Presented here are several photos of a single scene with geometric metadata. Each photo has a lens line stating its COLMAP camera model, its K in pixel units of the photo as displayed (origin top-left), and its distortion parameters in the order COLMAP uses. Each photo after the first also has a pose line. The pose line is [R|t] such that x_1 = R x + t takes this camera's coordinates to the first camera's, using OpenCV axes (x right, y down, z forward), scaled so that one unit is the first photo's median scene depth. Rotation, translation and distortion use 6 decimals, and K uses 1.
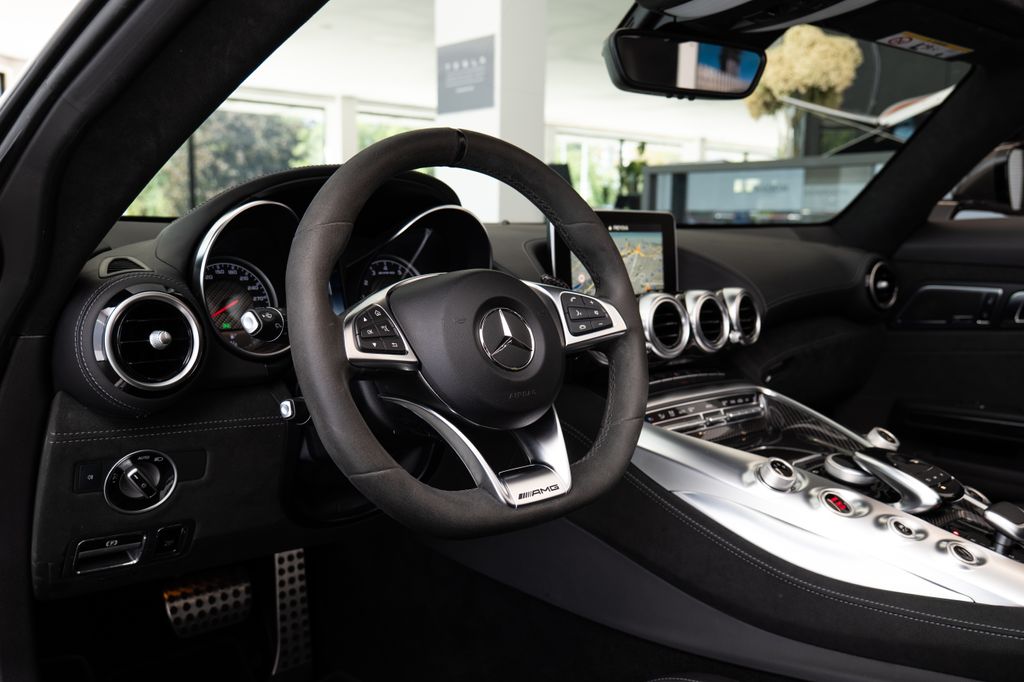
lens RADIAL K [[923.9, 0, 513.5], [0, 923.9, 343.5], [0, 0, 1]] dist [0.018953, 0.012806]
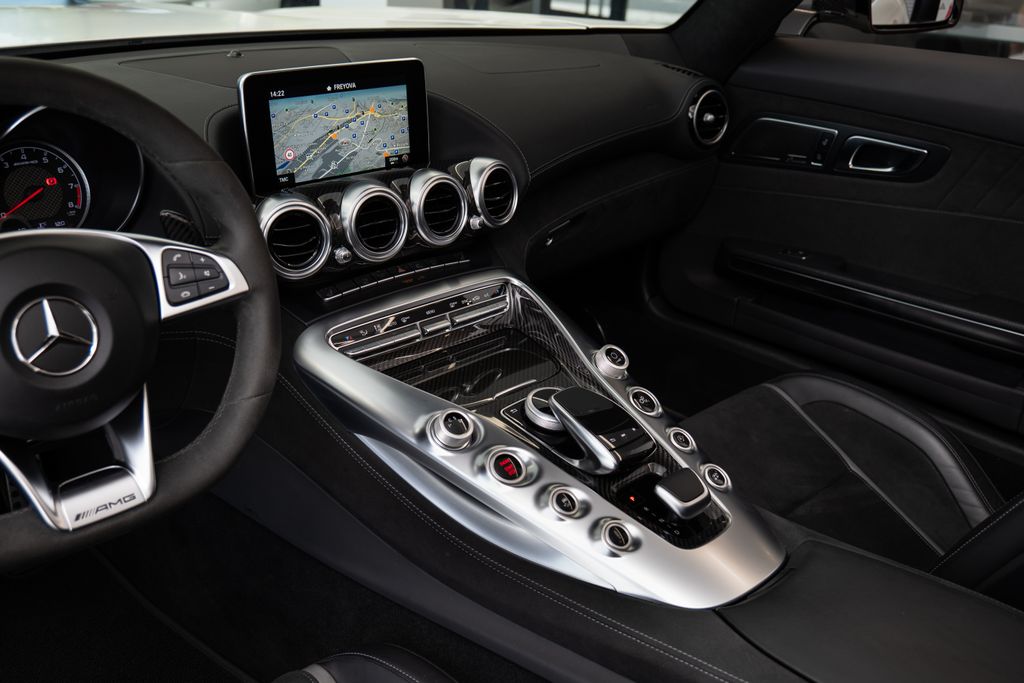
lens RADIAL K [[977.2, 0, 510.1], [0, 977.2, 338.9], [0, 0, 1]] dist [0.003859, 0.000000]
pose [[0.999339, 0.013351, 0.033816, 0.268725], [-0.022943, 0.953129, 0.301694, -0.200422], [-0.028203, -0.302271, 0.952805, 0.104929]]
